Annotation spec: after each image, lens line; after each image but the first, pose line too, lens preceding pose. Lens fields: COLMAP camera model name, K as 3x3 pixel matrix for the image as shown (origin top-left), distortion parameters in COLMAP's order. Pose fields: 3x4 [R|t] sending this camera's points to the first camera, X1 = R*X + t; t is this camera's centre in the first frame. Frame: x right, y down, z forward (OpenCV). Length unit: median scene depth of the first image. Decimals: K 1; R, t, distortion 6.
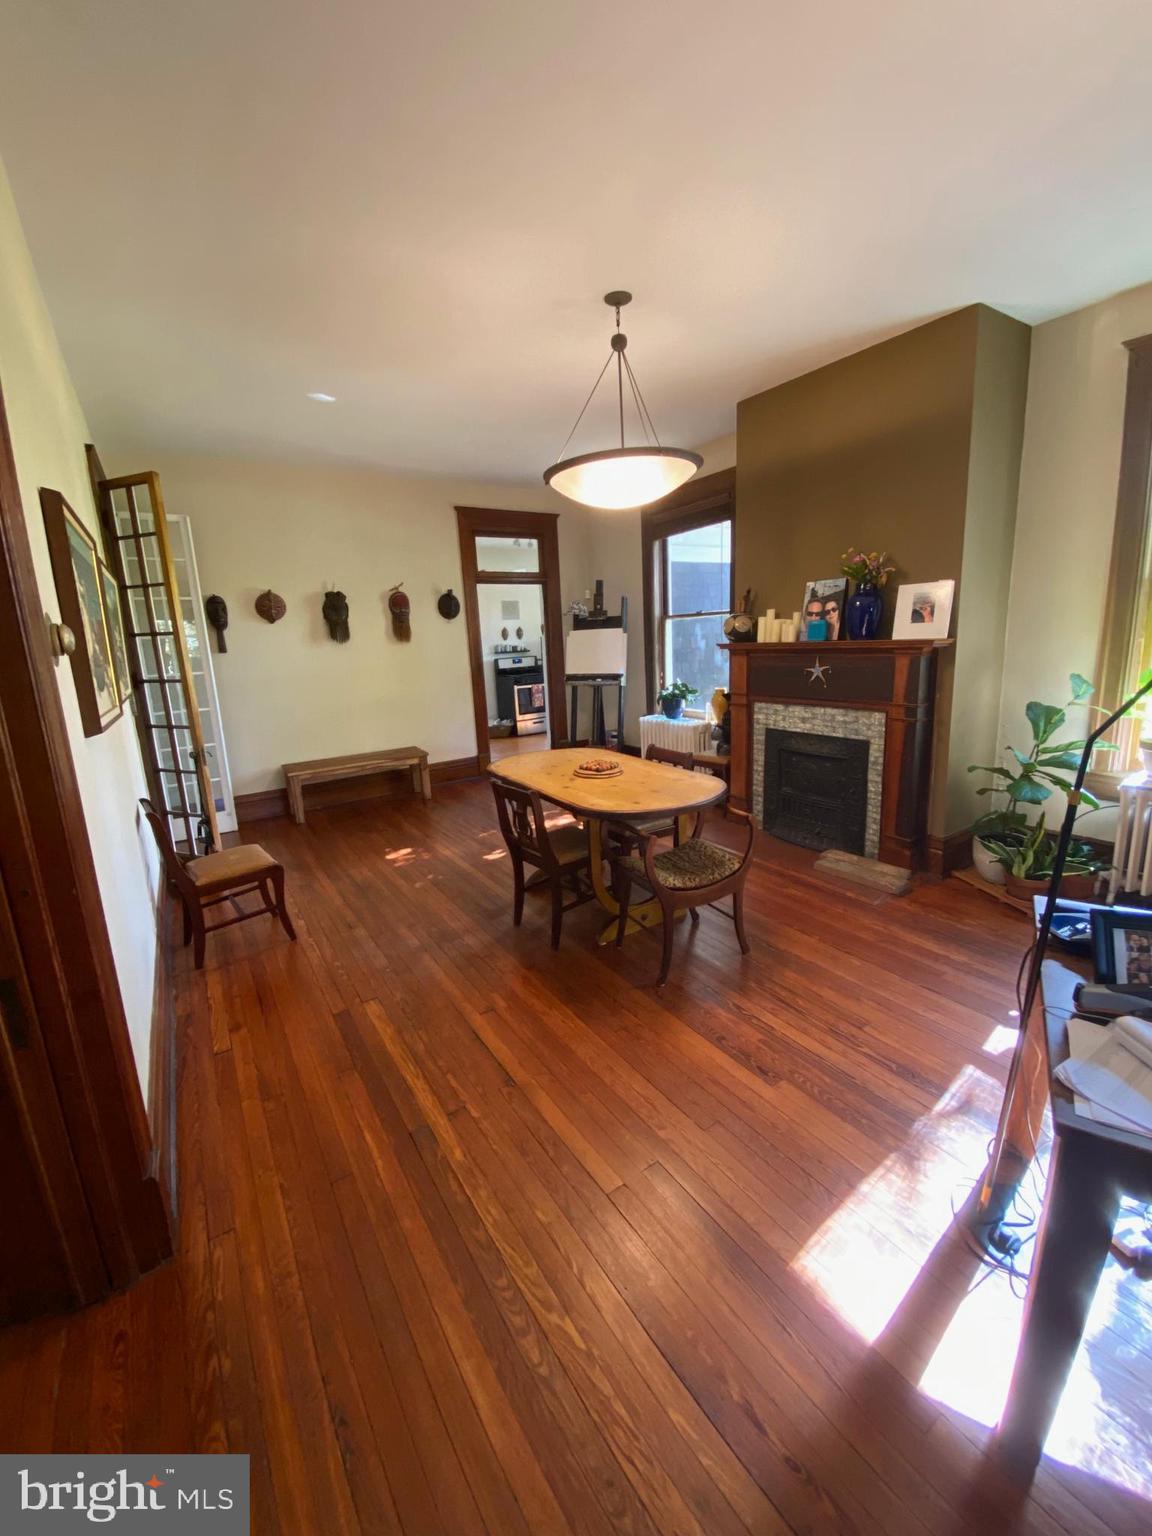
lens RADIAL K [[615.7, 0, 576.0], [0, 615.7, 768.0], [0, 0, 1]] dist [0.021660, -0.026708]
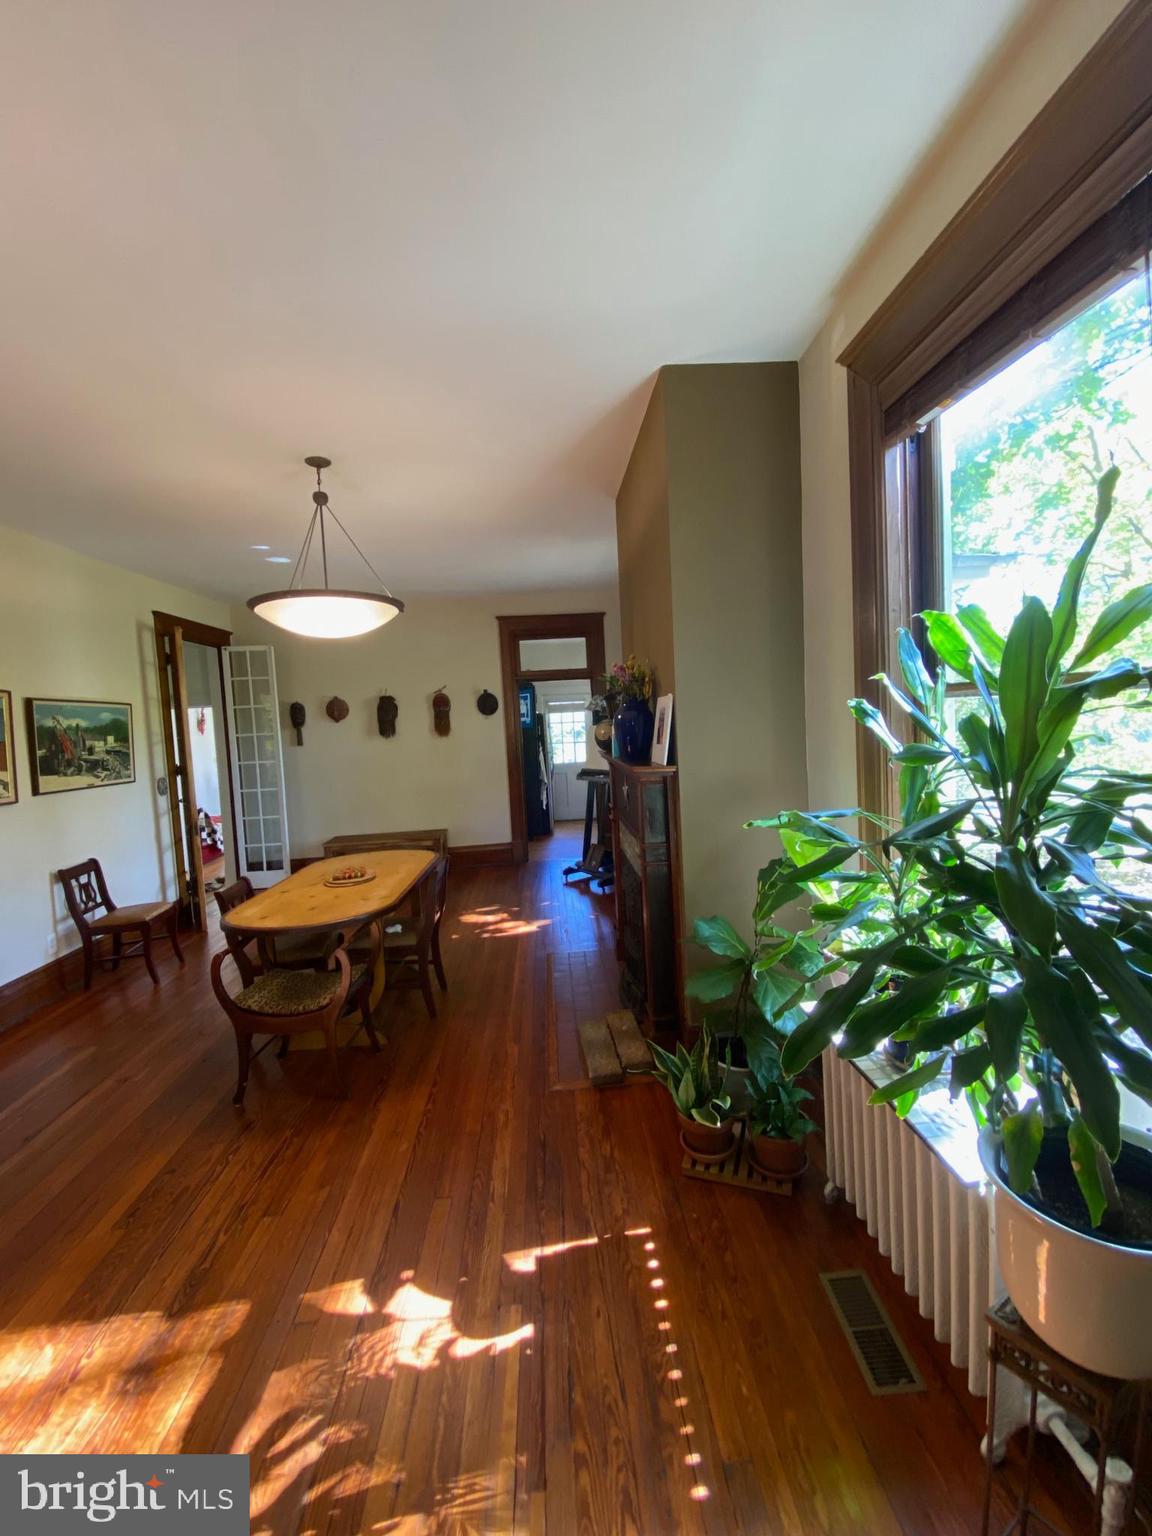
lens RADIAL K [[615.7, 0, 576.0], [0, 615.7, 768.0], [0, 0, 1]] dist [0.021660, -0.026708]
pose [[0.872216, 0.039113, -0.487555, 0.515245], [-0.093621, 0.991718, -0.087927, -0.074450], [0.480078, 0.122337, 0.868654, 0.150419]]
